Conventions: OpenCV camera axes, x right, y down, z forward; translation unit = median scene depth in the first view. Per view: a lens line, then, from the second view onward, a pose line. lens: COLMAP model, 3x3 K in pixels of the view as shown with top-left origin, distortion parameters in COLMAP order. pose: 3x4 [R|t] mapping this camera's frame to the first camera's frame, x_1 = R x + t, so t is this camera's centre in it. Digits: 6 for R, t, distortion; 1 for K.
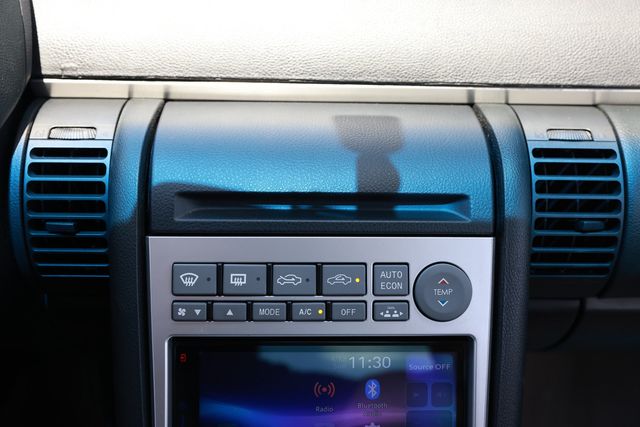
lens RADIAL K [[778.5, 0, 320.0], [0, 778.5, 213.5], [0, 0, 1]] dist [-0.021980, -0.016370]
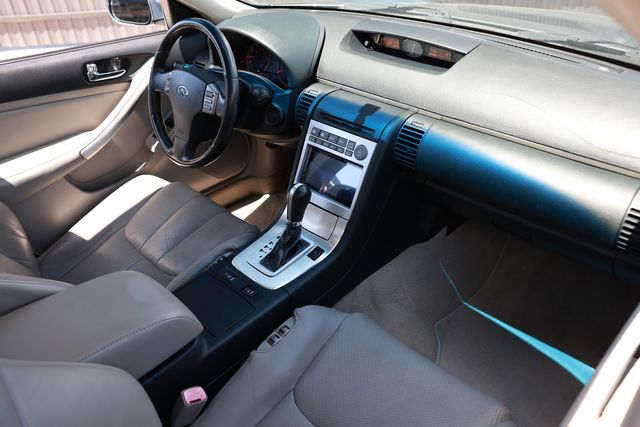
lens RADIAL K [[500.5, 0, 319.4], [0, 500.5, 211.1], [0, 0, 1]] dist [-0.121297, 0.112395]
pose [[0.694364, 0.361135, -0.622447, 1.597109], [-0.290782, 0.932006, 0.216358, -0.098974], [0.658259, 0.030765, 0.752163, -0.931252]]
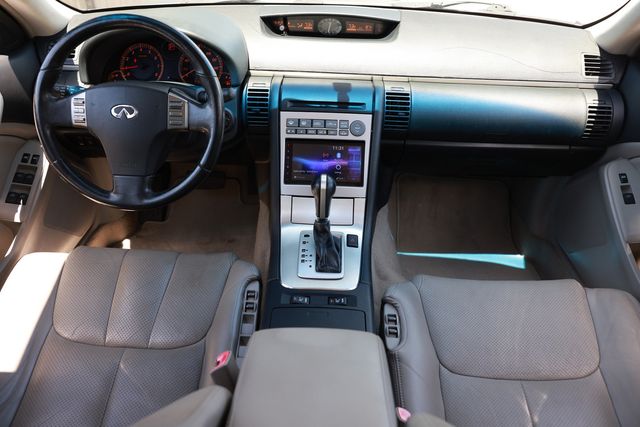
lens RADIAL K [[500.5, 0, 319.4], [0, 500.5, 211.1], [0, 0, 1]] dist [-0.121297, 0.112395]
pose [[0.998248, 0.034017, -0.048416, 0.100945], [-0.030117, 0.996410, 0.079124, 0.306797], [0.050933, -0.077527, 0.995688, -1.411828]]
